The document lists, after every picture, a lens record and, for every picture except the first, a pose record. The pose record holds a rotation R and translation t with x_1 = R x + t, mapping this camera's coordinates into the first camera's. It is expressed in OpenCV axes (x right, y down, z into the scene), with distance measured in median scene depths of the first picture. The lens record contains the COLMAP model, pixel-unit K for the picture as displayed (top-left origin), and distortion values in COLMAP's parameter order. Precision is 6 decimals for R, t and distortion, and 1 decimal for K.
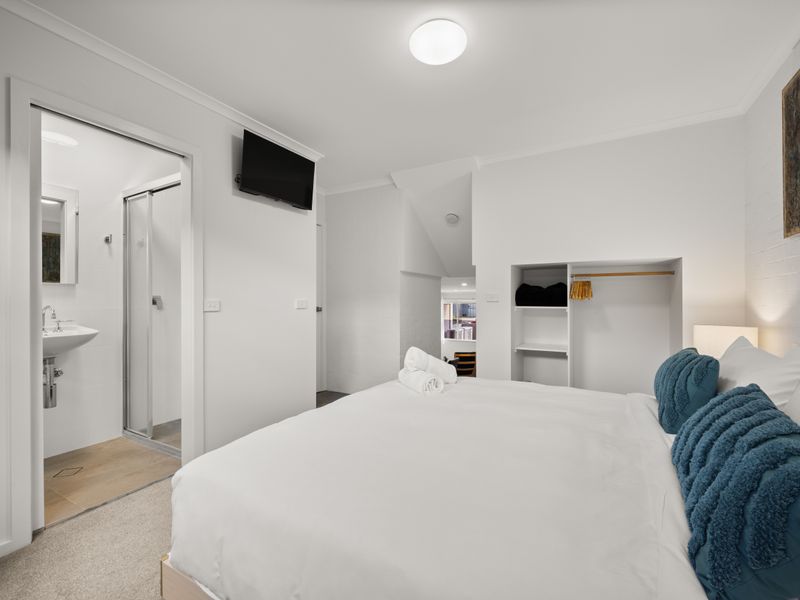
lens RADIAL K [[350.6, 0, 400.4], [0, 350.6, 297.9], [0, 0, 1]] dist [-0.000461, -0.000080]
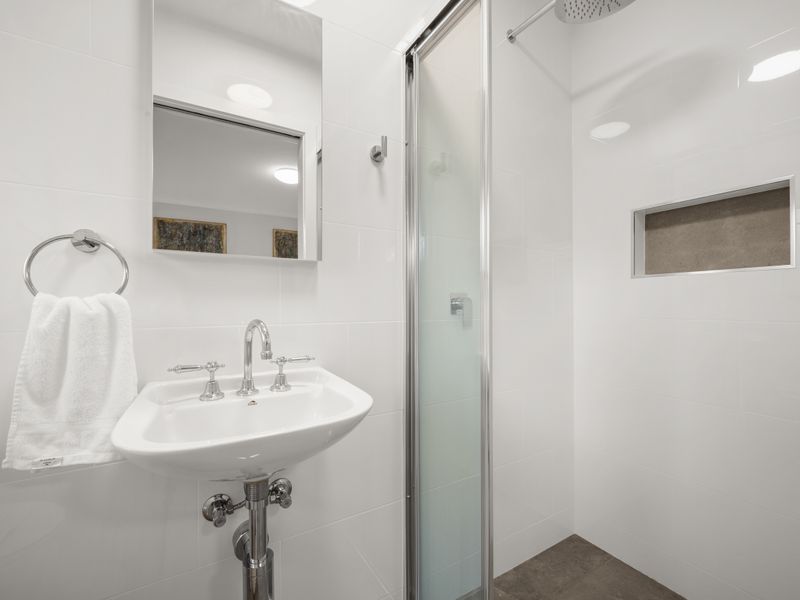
lens RADIAL K [[350.6, 0, 399.3], [0, 350.6, 301.6], [0, 0, 1]] dist [-0.000461, -0.000080]
pose [[0.871221, 0.002458, -0.490884, -0.614651], [-0.003803, 0.999991, -0.001744, 0.005662], [0.490876, 0.003386, 0.871223, 0.660532]]
